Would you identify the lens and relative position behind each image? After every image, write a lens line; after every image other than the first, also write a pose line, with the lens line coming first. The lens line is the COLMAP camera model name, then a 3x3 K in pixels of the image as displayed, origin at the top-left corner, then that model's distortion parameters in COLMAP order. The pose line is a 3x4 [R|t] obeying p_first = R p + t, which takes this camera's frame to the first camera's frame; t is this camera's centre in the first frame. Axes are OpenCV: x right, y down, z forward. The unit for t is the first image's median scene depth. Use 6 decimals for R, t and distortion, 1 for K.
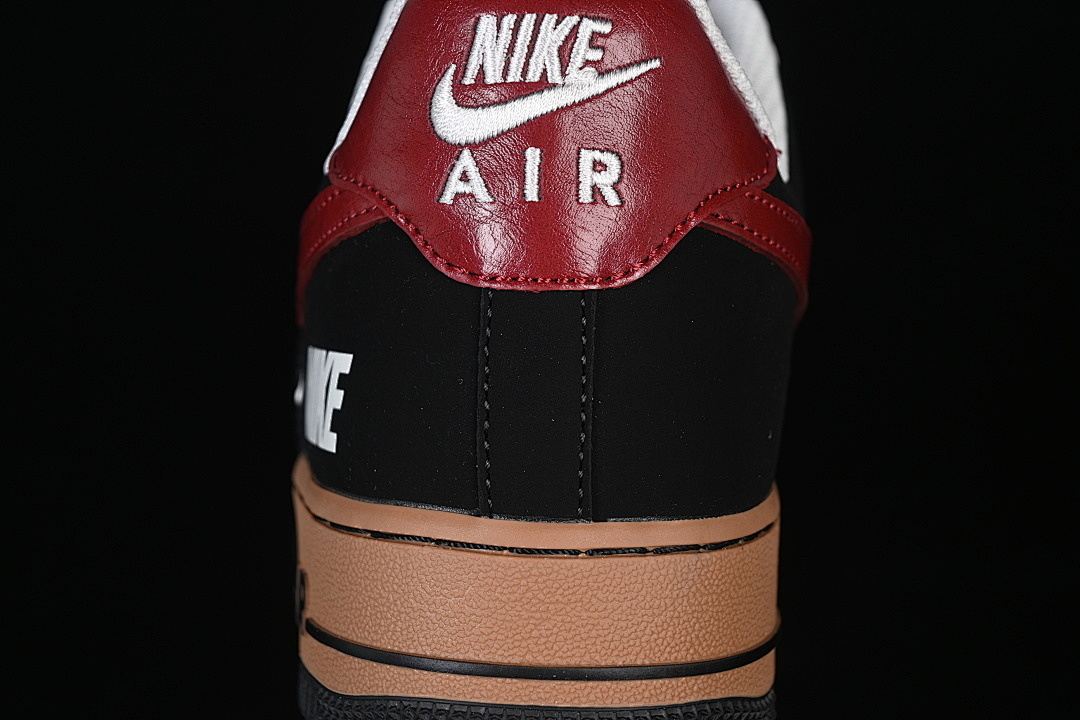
lens RADIAL K [[2391.7, 0, 540.9], [0, 2391.7, 358.9], [0, 0, 1]] dist [-0.023717, 0.000000]
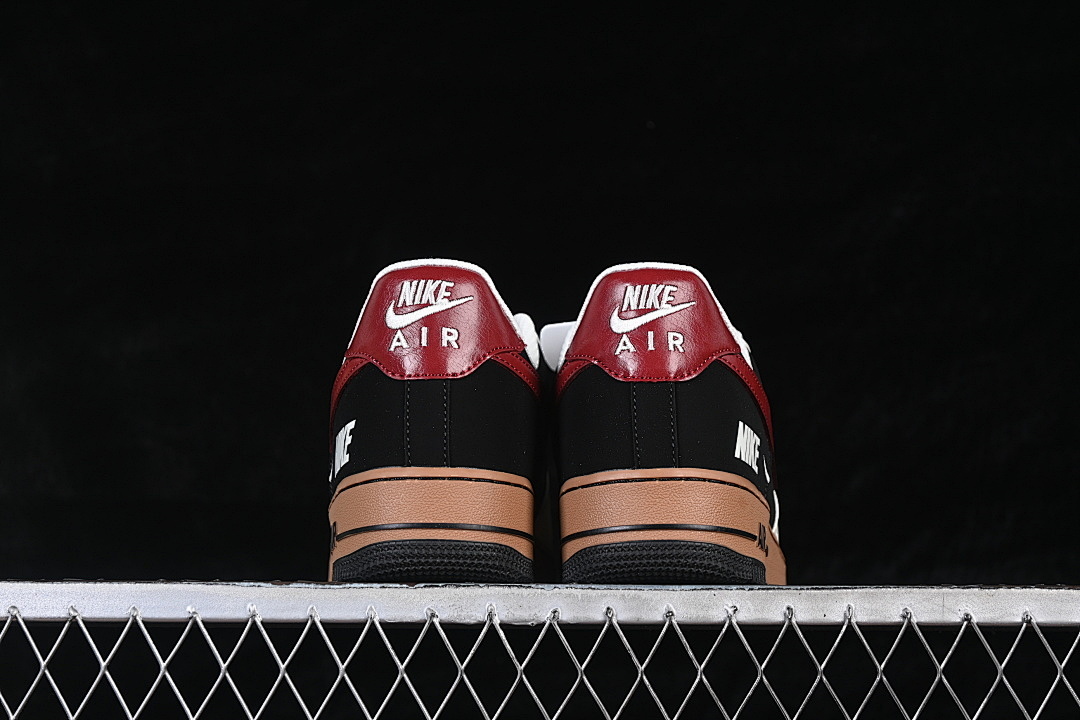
lens RADIAL K [[2391.7, 0, 535.0], [0, 2391.7, 359.9], [0, 0, 1]] dist [-0.023717, 0.000000]
pose [[0.999548, -0.025949, 0.015182, 0.076564], [0.029380, 0.950177, -0.310324, 0.757467], [-0.006373, 0.310630, 0.950510, -1.469897]]
